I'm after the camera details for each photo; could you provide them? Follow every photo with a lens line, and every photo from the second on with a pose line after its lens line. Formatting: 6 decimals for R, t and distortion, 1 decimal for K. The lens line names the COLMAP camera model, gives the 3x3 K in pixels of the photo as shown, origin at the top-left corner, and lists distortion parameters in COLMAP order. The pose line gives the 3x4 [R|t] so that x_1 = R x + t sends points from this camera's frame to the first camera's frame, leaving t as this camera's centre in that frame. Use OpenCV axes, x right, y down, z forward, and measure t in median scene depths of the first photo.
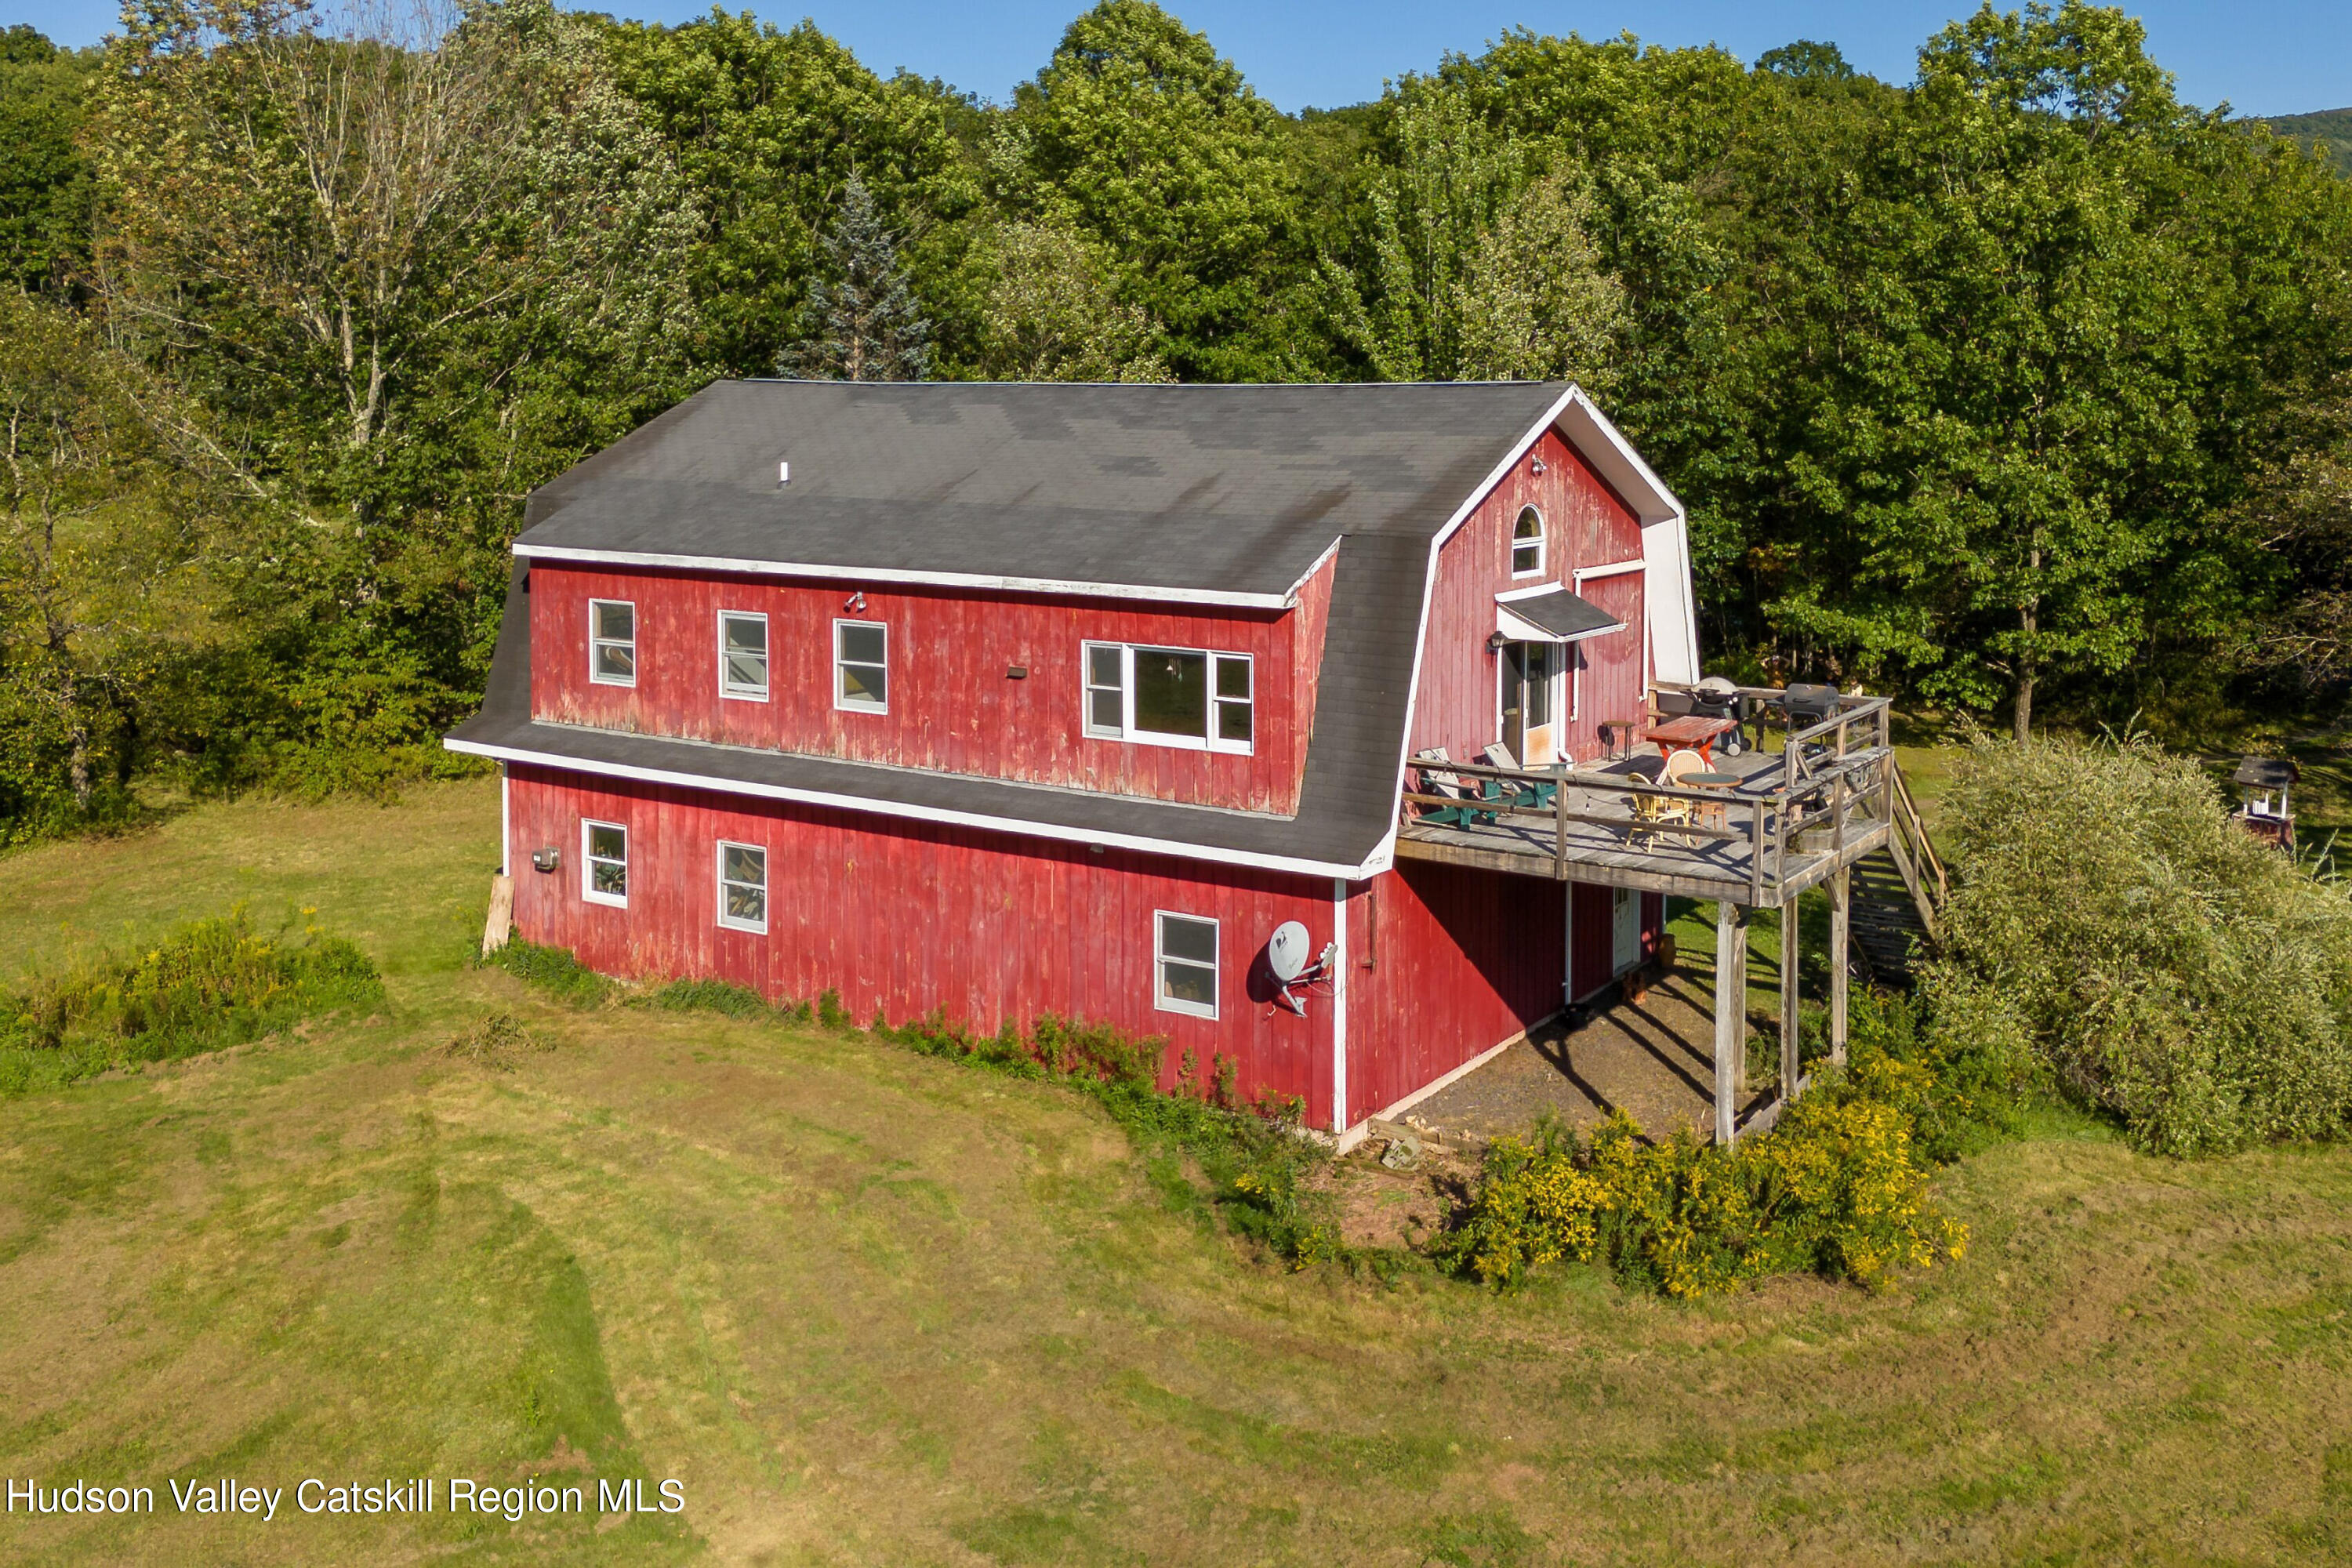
lens RADIAL K [[1994.4, 0, 1176.4], [0, 1994.4, 588.8], [0, 0, 1]] dist [0.037764, -0.016754]
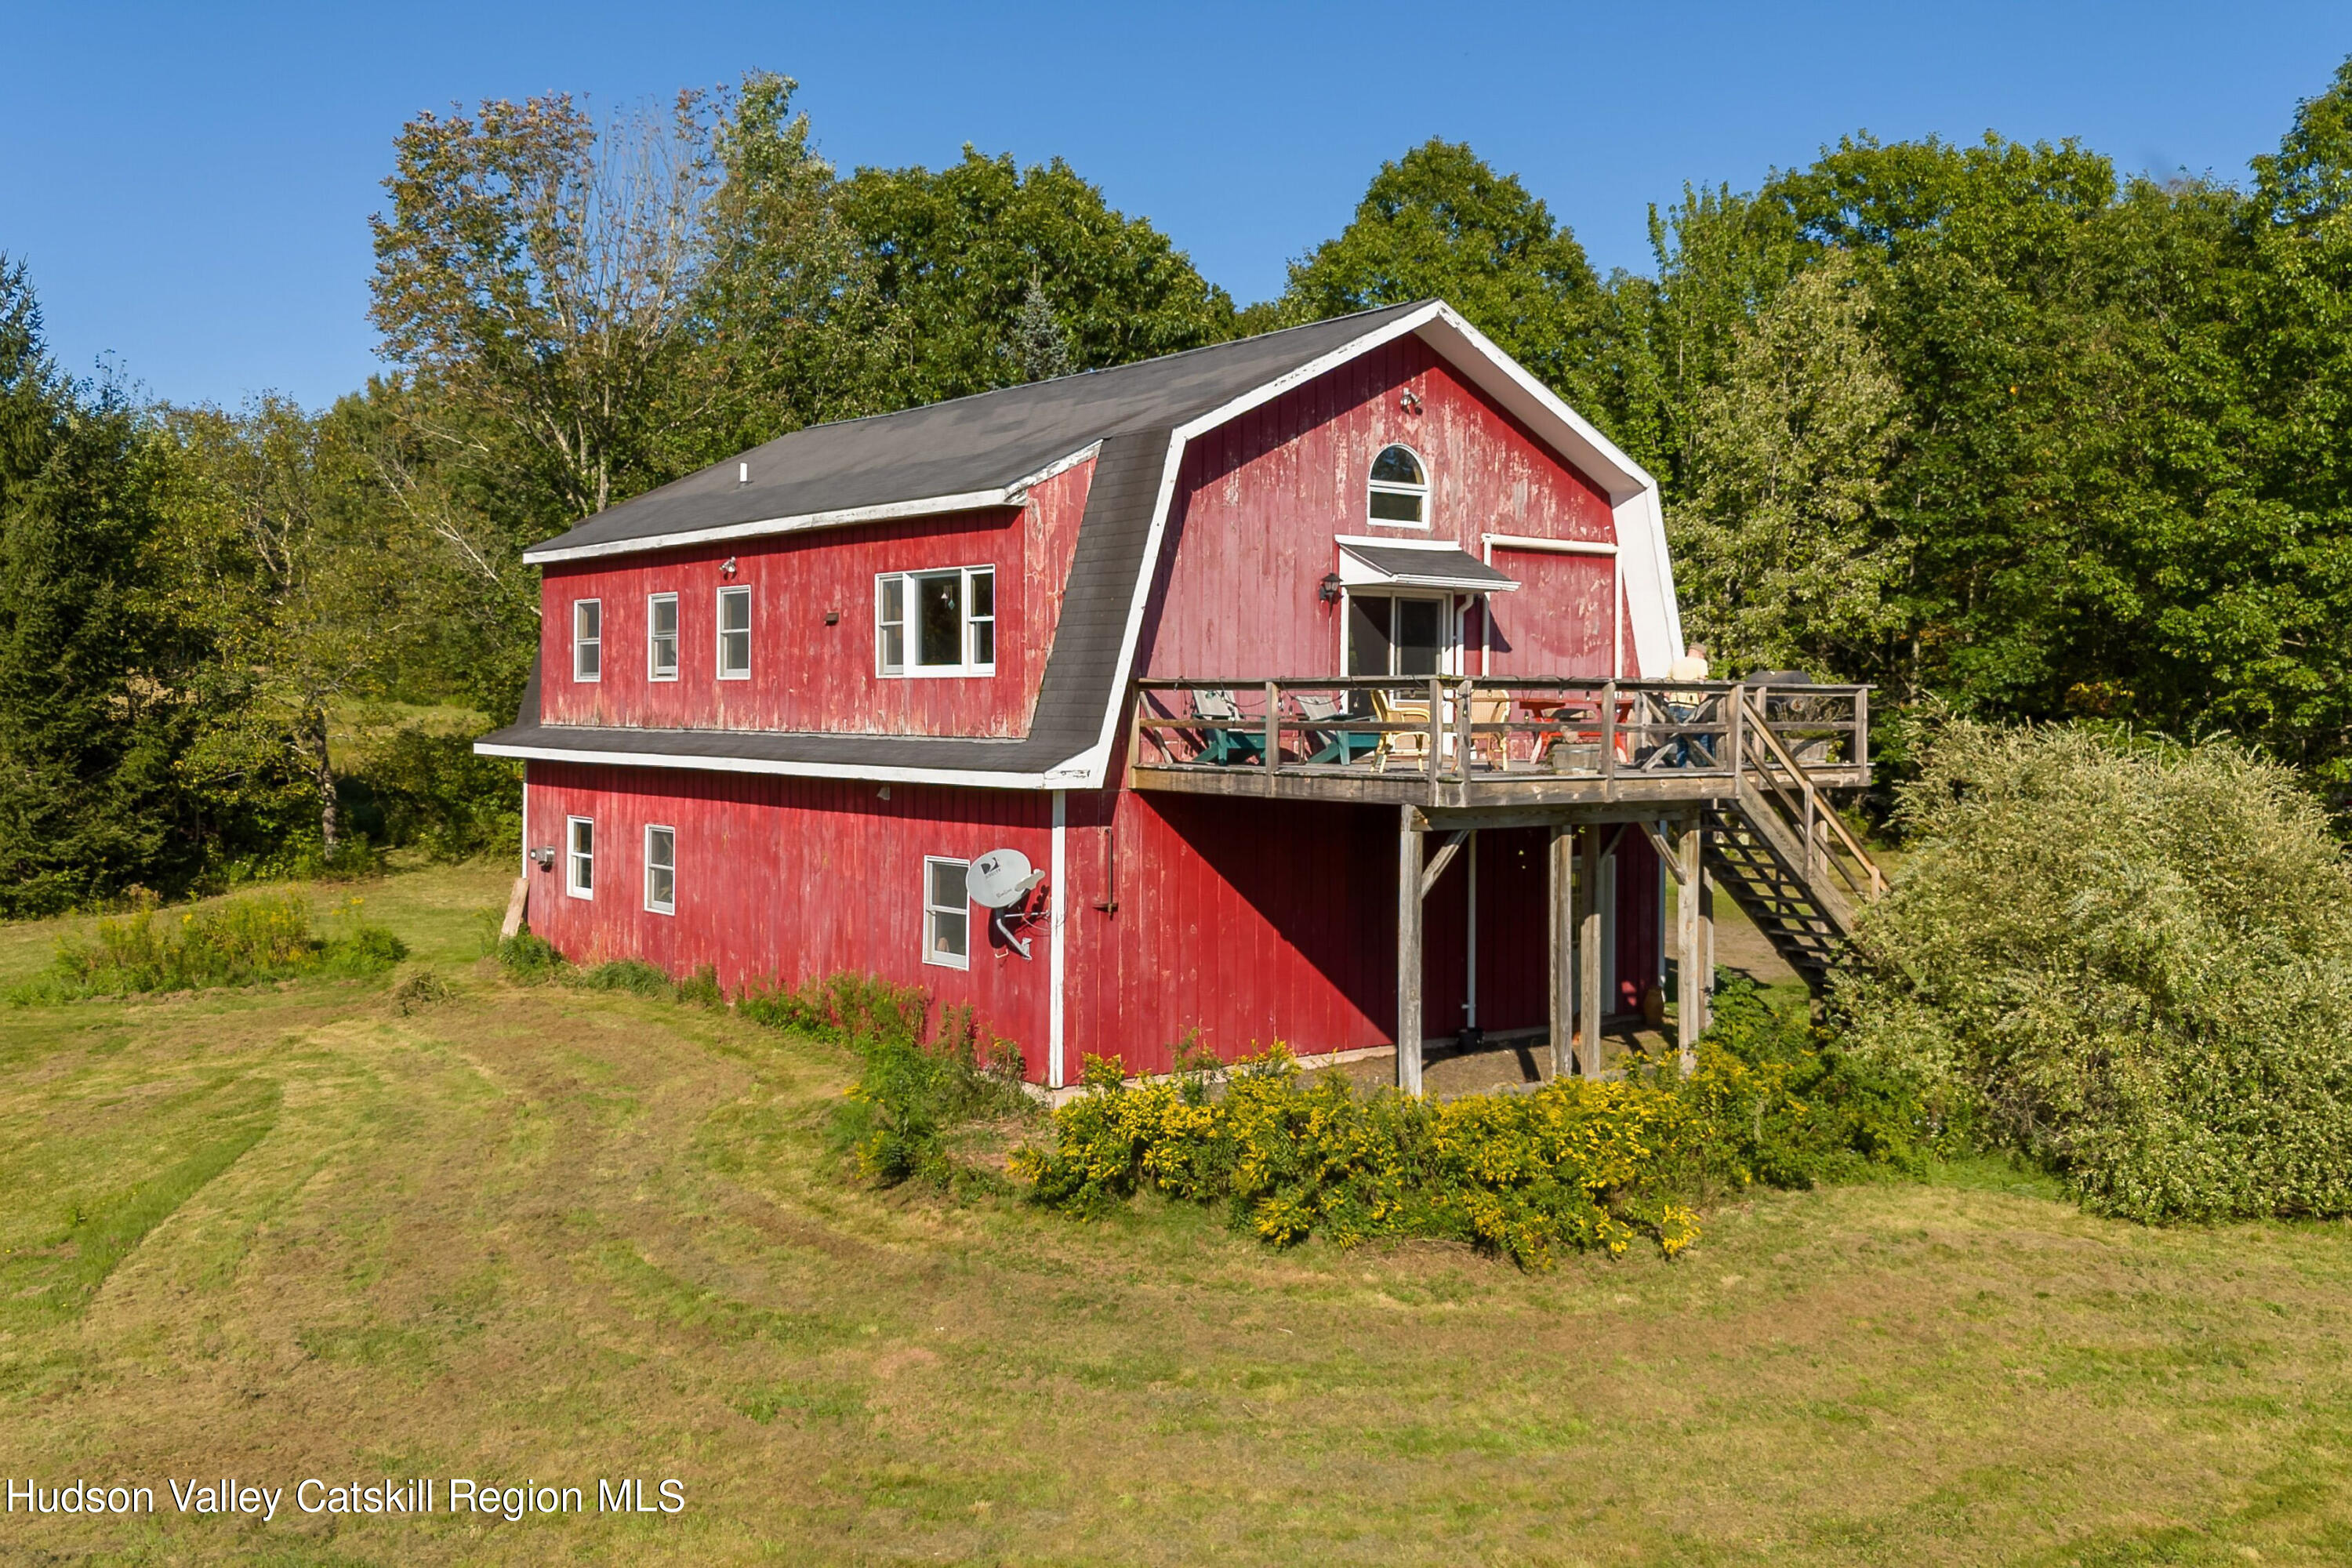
lens RADIAL K [[1940.2, 0, 1176.0], [0, 1940.2, 784.0], [0, 0, 1]] dist [0.028168, 0.007196]
pose [[0.949999, 0.017158, -0.311782, 0.364110], [-0.036267, 0.997795, -0.055594, 0.164684], [0.310141, 0.064122, 0.948526, 0.162330]]
